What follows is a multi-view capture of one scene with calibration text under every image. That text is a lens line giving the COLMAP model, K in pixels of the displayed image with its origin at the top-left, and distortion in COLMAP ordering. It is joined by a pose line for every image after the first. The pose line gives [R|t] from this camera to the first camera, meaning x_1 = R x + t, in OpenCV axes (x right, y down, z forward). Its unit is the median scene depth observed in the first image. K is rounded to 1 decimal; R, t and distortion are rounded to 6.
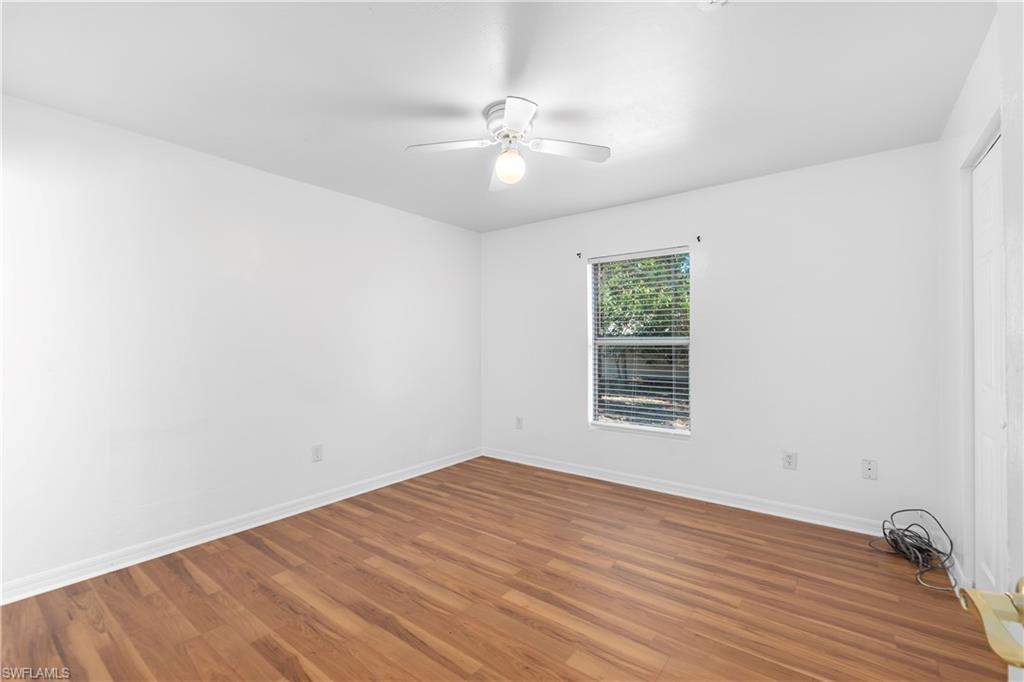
lens RADIAL K [[448.5, 0, 512.2], [0, 448.5, 342.9], [0, 0, 1]] dist [-0.001971, -0.000010]
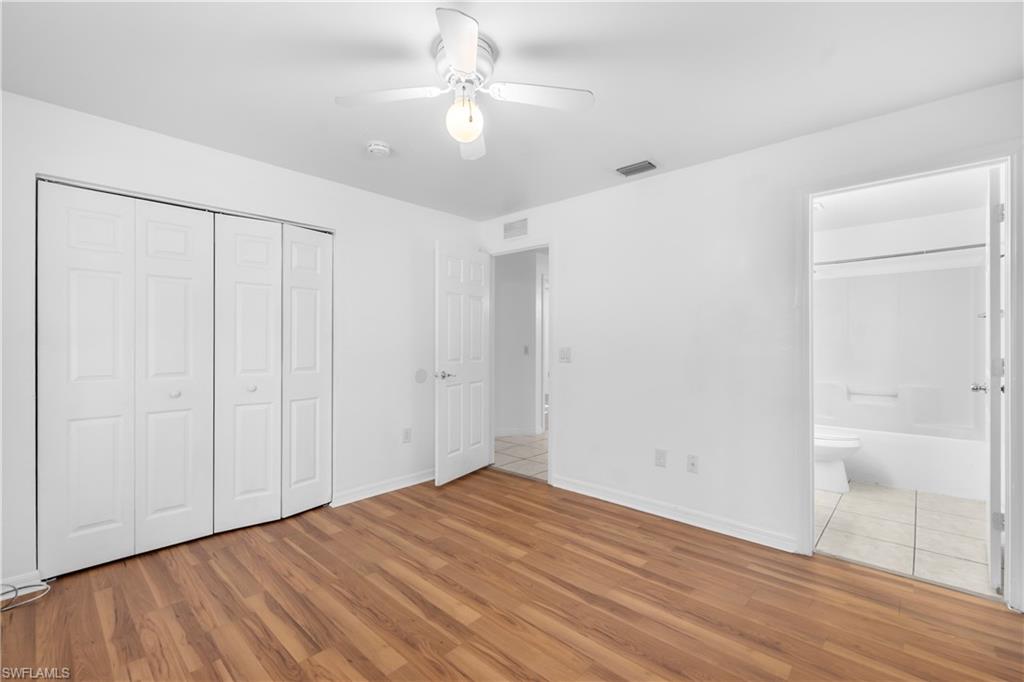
lens RADIAL K [[448.5, 0, 511.8], [0, 448.5, 344.2], [0, 0, 1]] dist [-0.001971, -0.000010]
pose [[-0.995626, 0.001460, 0.093421, -0.181049], [0.001079, 0.999991, -0.004129, 0.009414], [-0.093426, -0.004010, -0.995618, 2.004923]]
